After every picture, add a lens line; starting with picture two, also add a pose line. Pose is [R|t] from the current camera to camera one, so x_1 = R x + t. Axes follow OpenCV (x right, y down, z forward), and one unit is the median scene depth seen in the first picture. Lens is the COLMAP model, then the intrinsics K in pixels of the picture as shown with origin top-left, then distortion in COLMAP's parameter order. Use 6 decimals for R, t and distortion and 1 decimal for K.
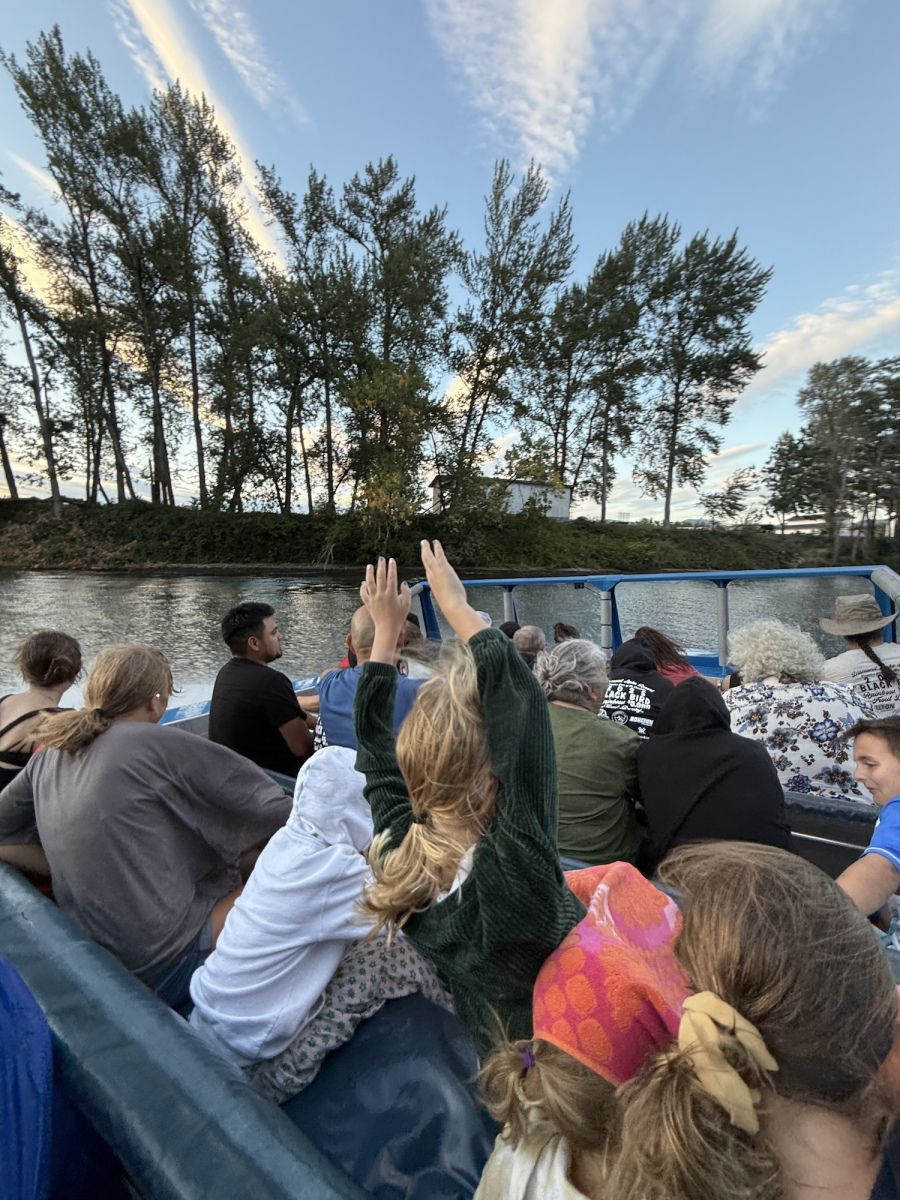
lens RADIAL K [[482.7, 0, 454.5], [0, 482.7, 599.5], [0, 0, 1]] dist [0.005549, -0.001084]
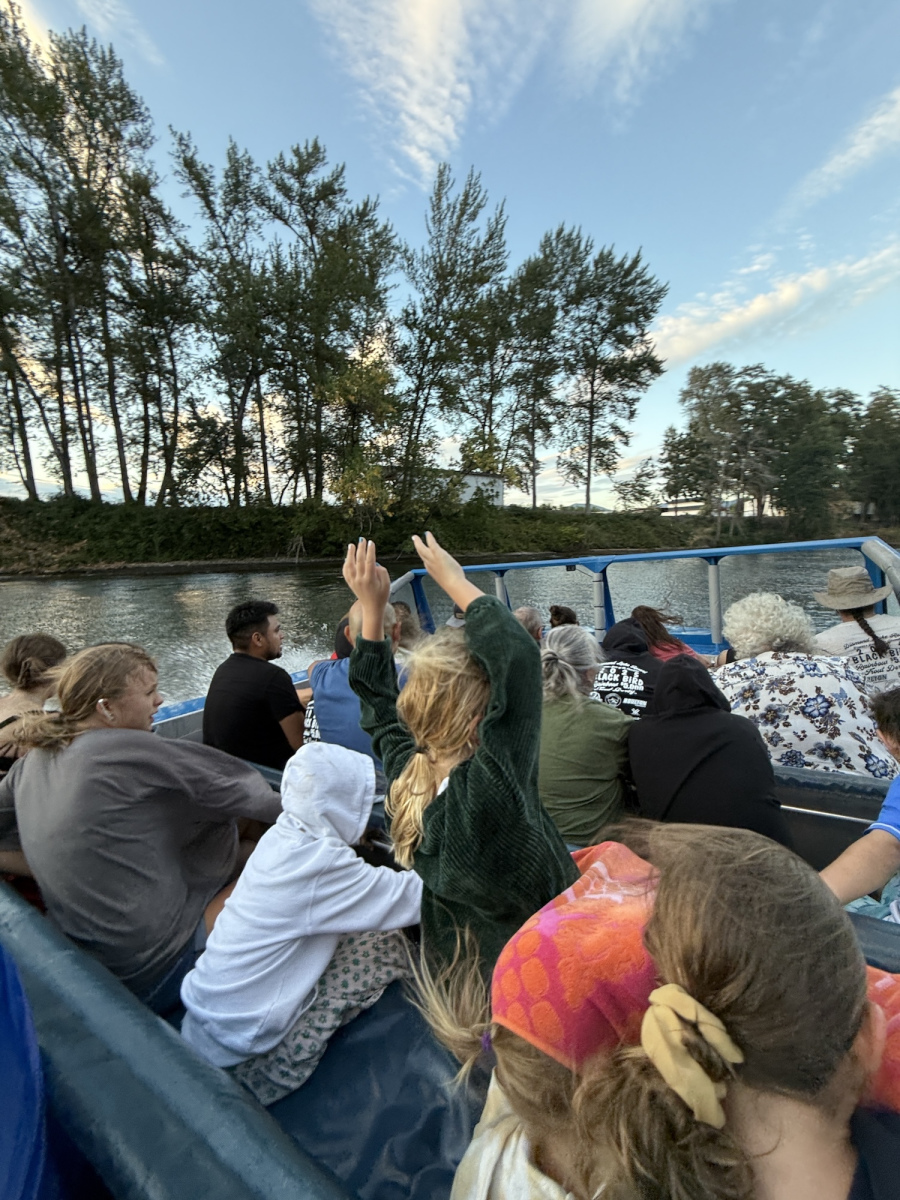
lens RADIAL K [[482.7, 0, 456.4], [0, 482.7, 600.3], [0, 0, 1]] dist [0.005549, -0.001084]
pose [[0.977721, -0.058307, 0.201648, -0.105046], [0.052915, 0.998085, 0.032030, 0.001090], [-0.203129, -0.020646, 0.978934, -0.036263]]
